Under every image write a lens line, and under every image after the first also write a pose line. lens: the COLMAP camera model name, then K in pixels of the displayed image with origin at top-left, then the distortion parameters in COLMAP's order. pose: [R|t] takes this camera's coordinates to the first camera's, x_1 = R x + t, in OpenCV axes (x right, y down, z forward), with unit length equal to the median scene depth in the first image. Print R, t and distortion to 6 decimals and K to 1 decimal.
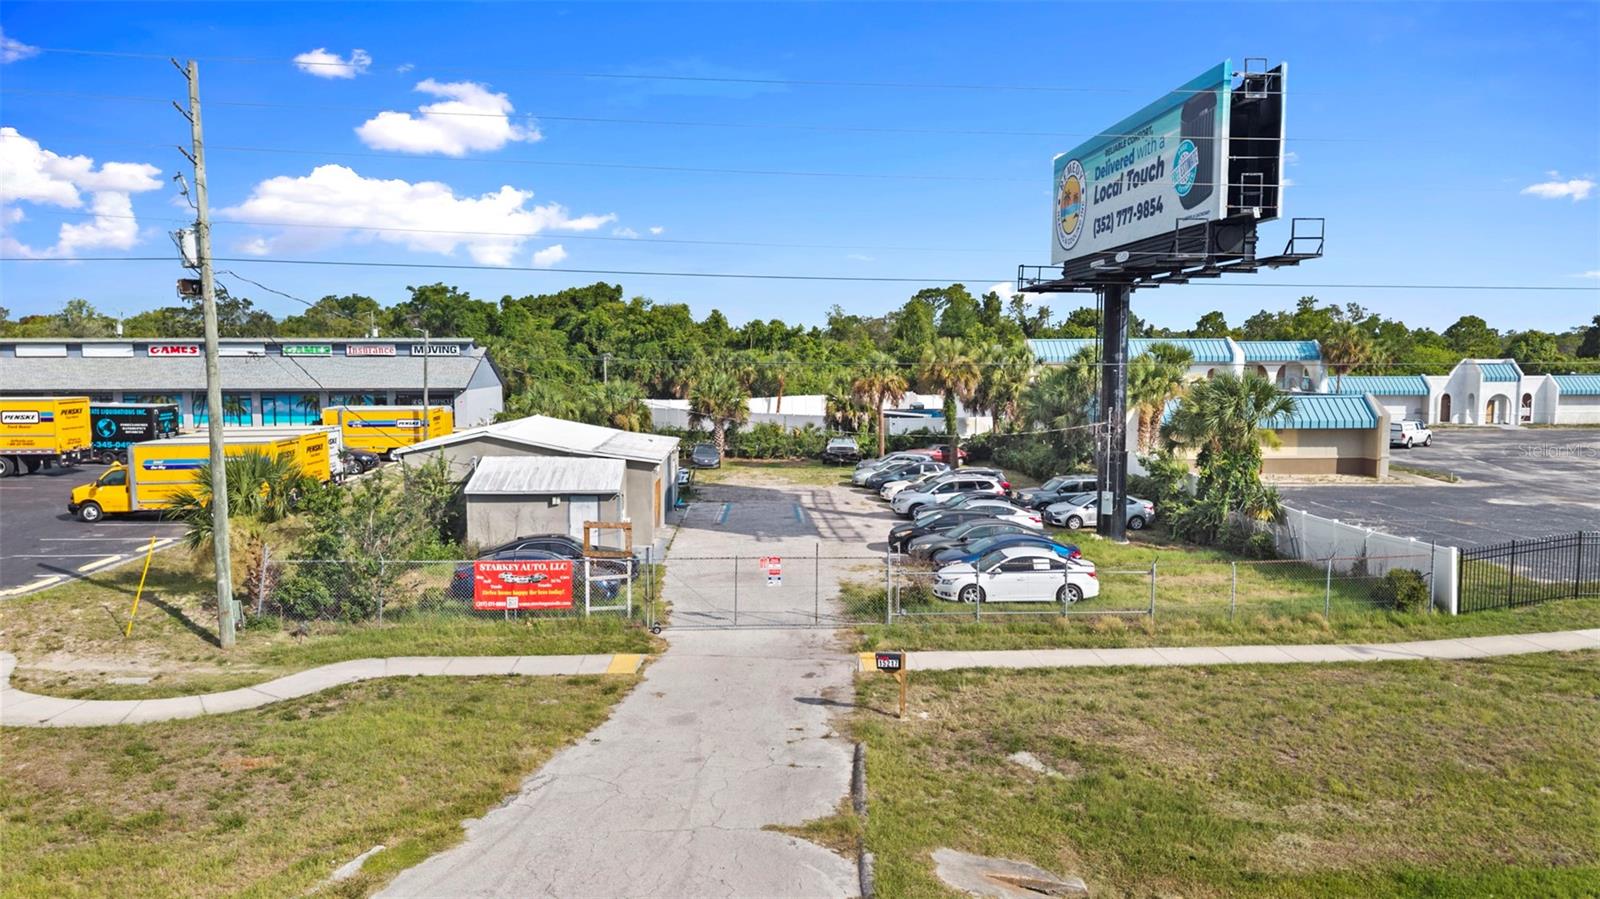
lens RADIAL K [[1068.2, 0, 792.9], [0, 1068.2, 444.8], [0, 0, 1]] dist [0.060687, -0.085218]
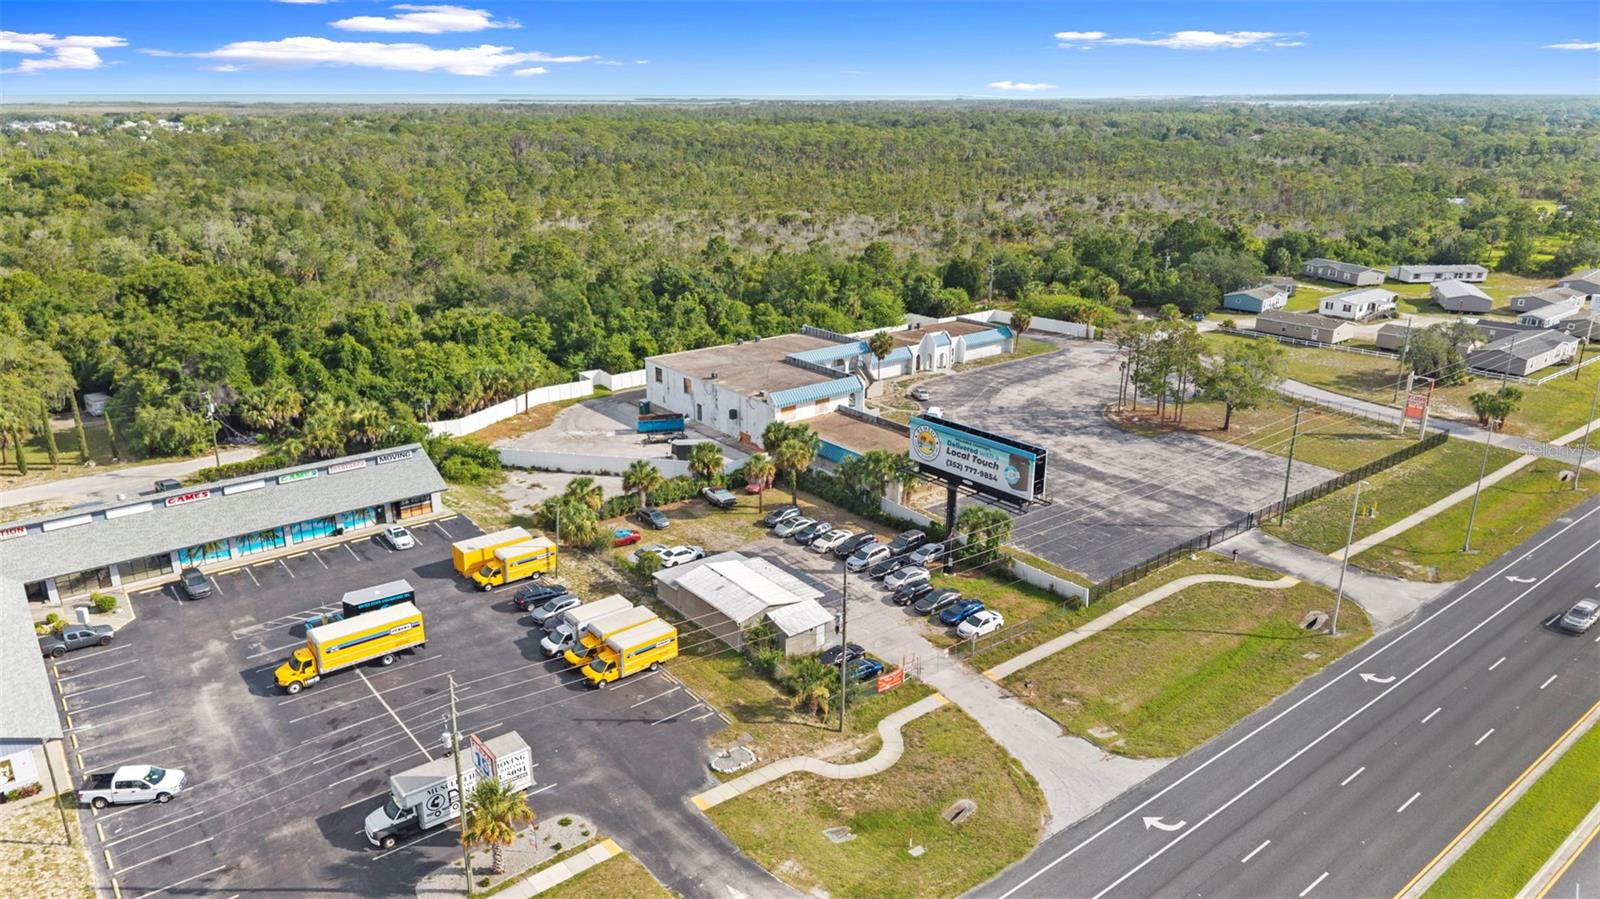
lens RADIAL K [[1067.5, 0, 797.1], [0, 1067.5, 455.6], [0, 0, 1]] dist [0.057117, -0.087467]
pose [[0.818797, -0.182612, 0.544265, -0.778714], [0.043543, 0.965083, 0.258299, -0.499119], [-0.572430, -0.187795, 0.798159, -0.455057]]
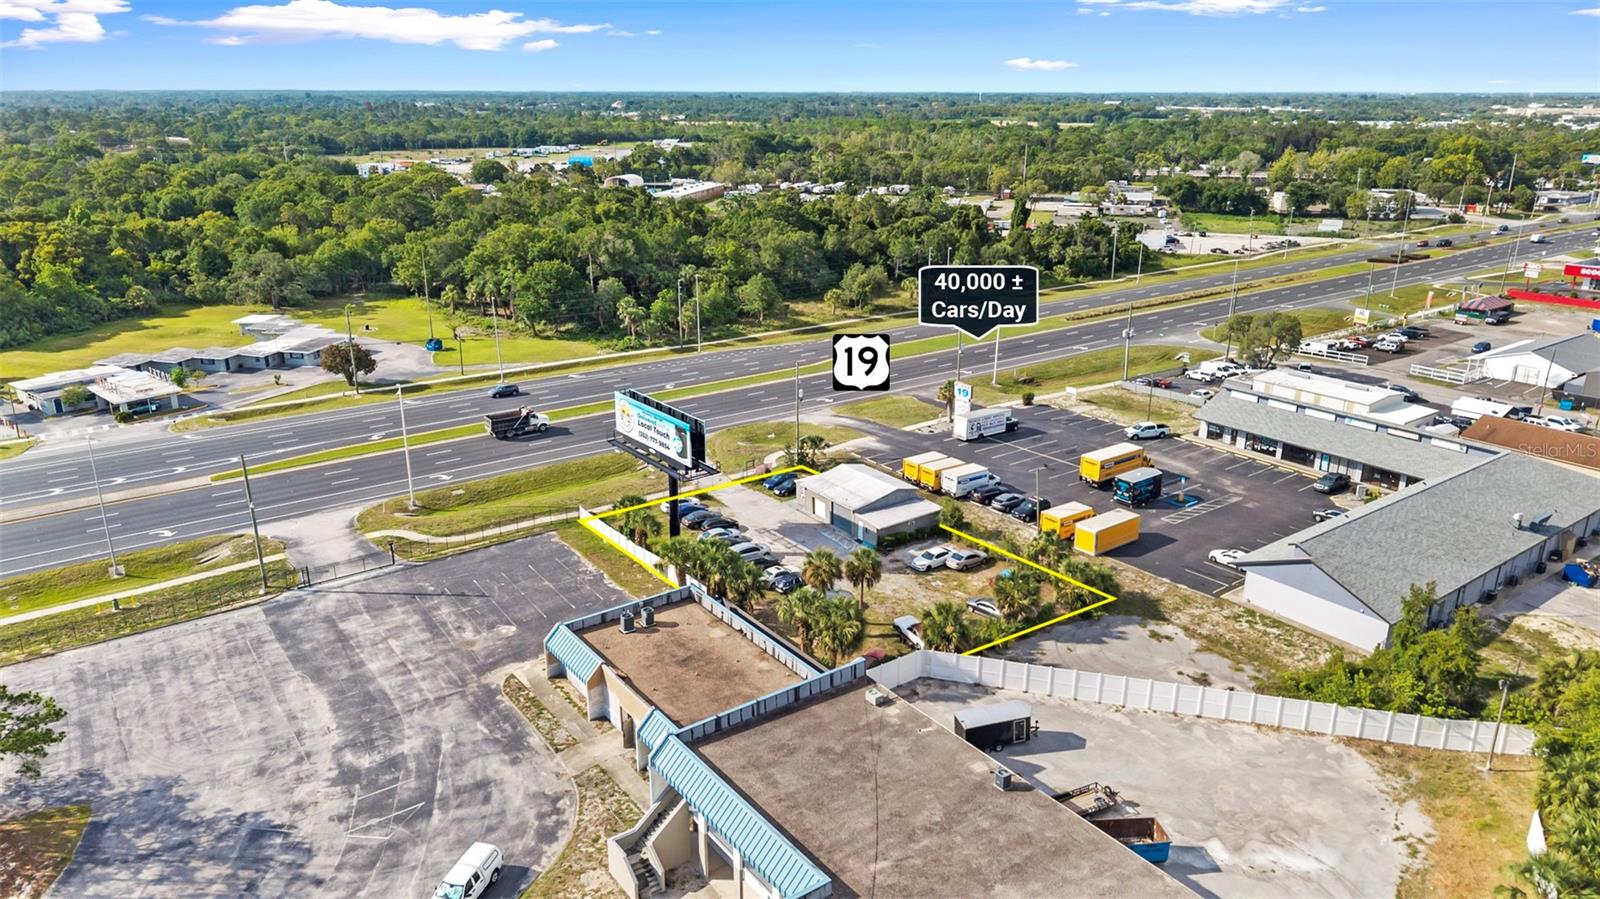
lens RADIAL K [[1050.8, 0, 793.2], [0, 1050.8, 478.5], [0, 0, 1]] dist [0.065264, -0.078748]
pose [[-0.841659, 0.186780, -0.506678, 0.787272], [-0.044497, 0.911098, 0.409780, -0.684841], [0.538172, 0.367441, -0.758523, 1.801976]]
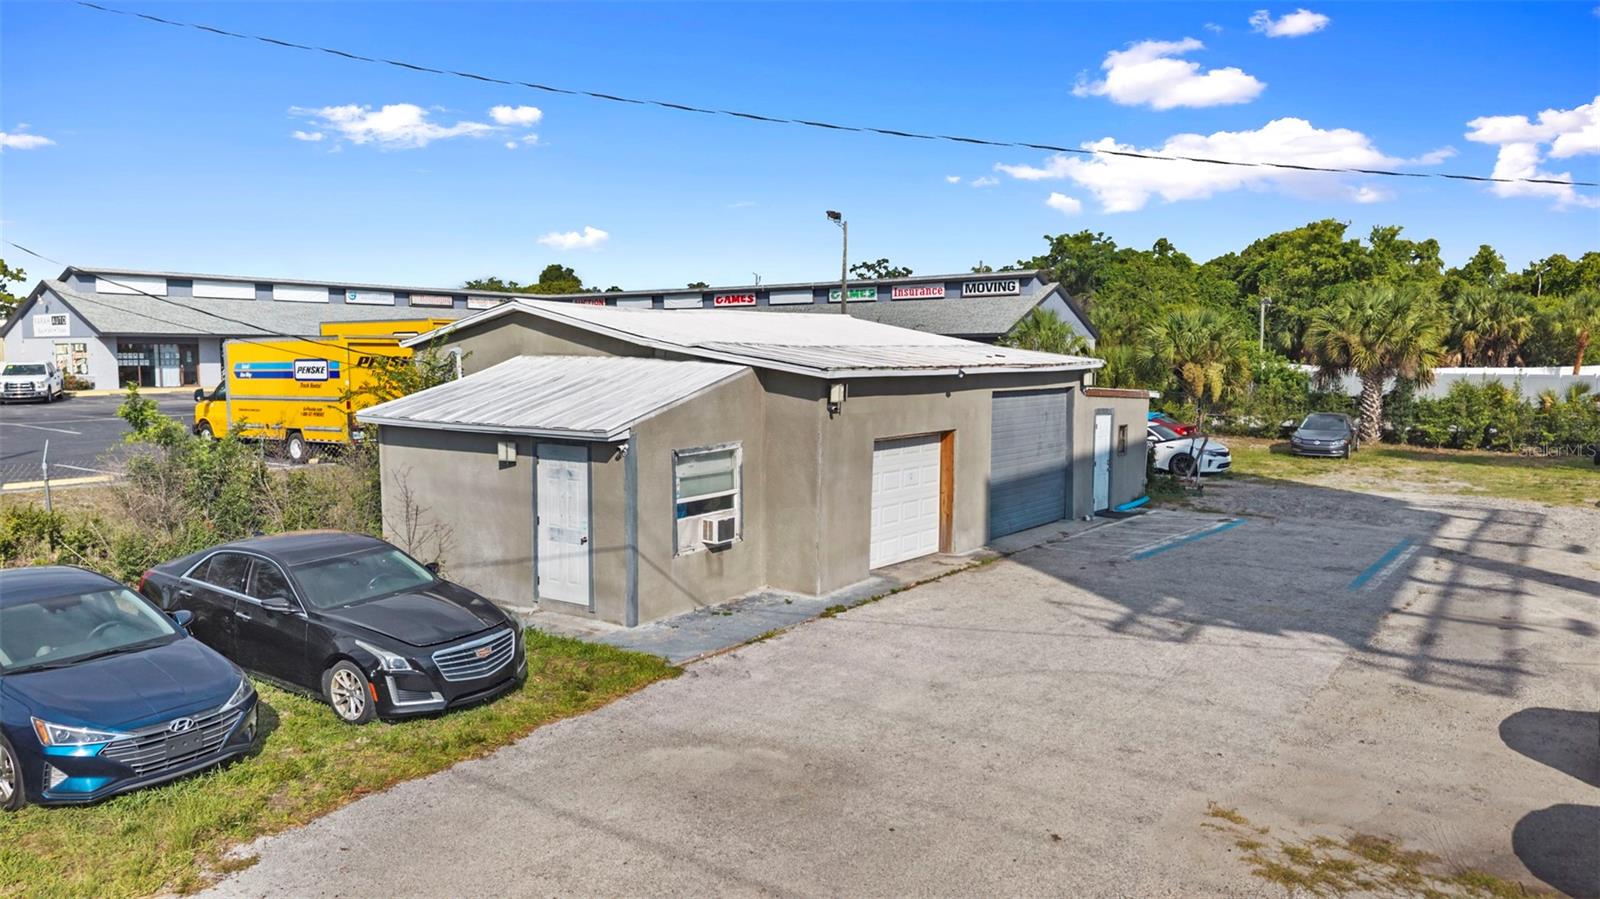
lens RADIAL K [[1072.6, 0, 796.7], [0, 1072.6, 437.3], [0, 0, 1]] dist [0.038919, -0.042348]
pose [[0.773318, 0.049013, -0.632120, 0.055074], [-0.053536, 0.998495, 0.011926, 0.018532], [0.631753, 0.024619, 0.774778, 0.385048]]
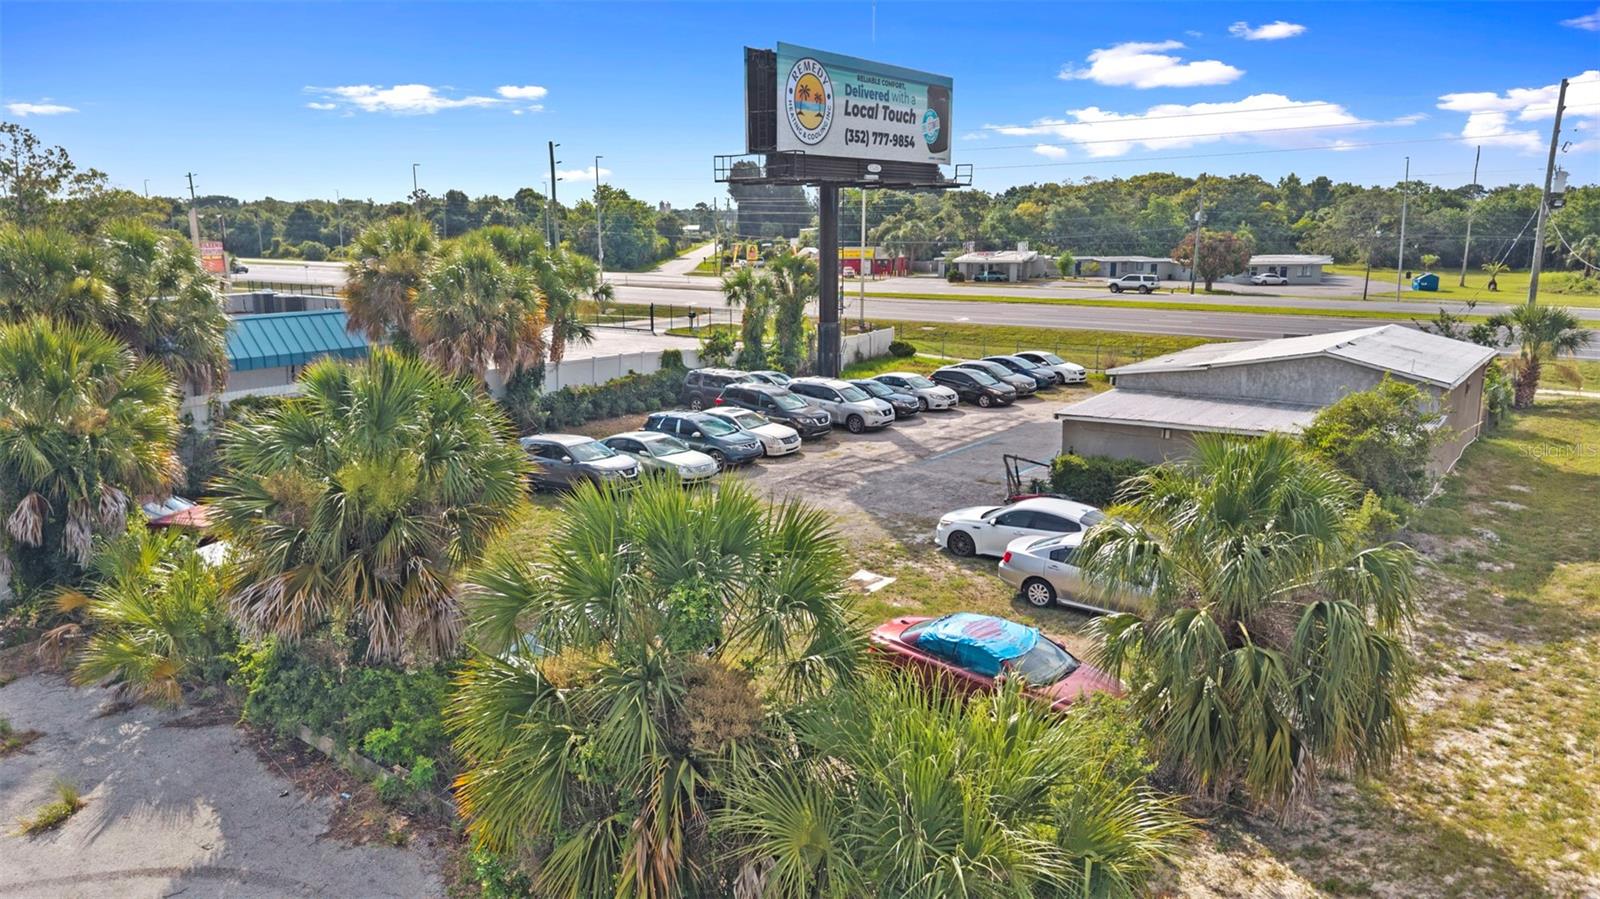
lens RADIAL K [[1063.7, 0, 795.5], [0, 1063.7, 456.3], [0, 0, 1]] dist [0.076951, -0.084374]
pose [[-0.755801, -0.139231, 0.639828, -0.281368], [0.056246, 0.959717, 0.275283, -0.107619], [-0.652381, 0.244047, -0.717523, 1.124701]]
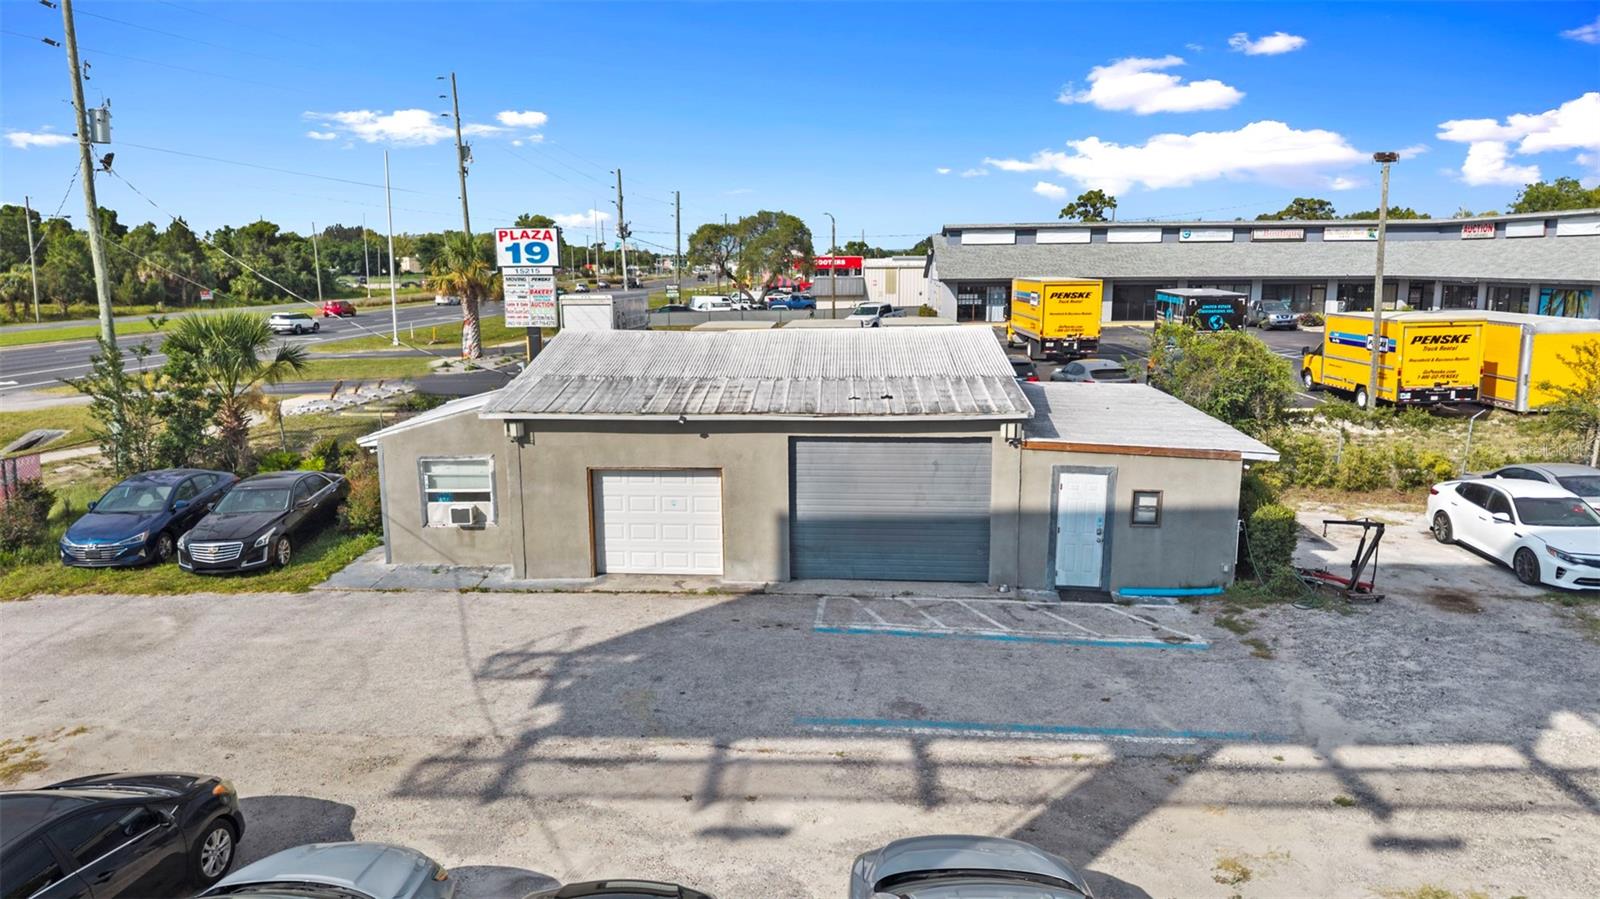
lens RADIAL K [[1068.2, 0, 792.9], [0, 1068.2, 444.8], [0, 0, 1]] dist [0.060687, -0.085218]
pose [[-0.111220, 0.170493, -0.979062, 0.188508], [-0.075914, 0.980838, 0.179426, -0.038384], [0.990892, 0.094280, -0.096146, 0.647752]]
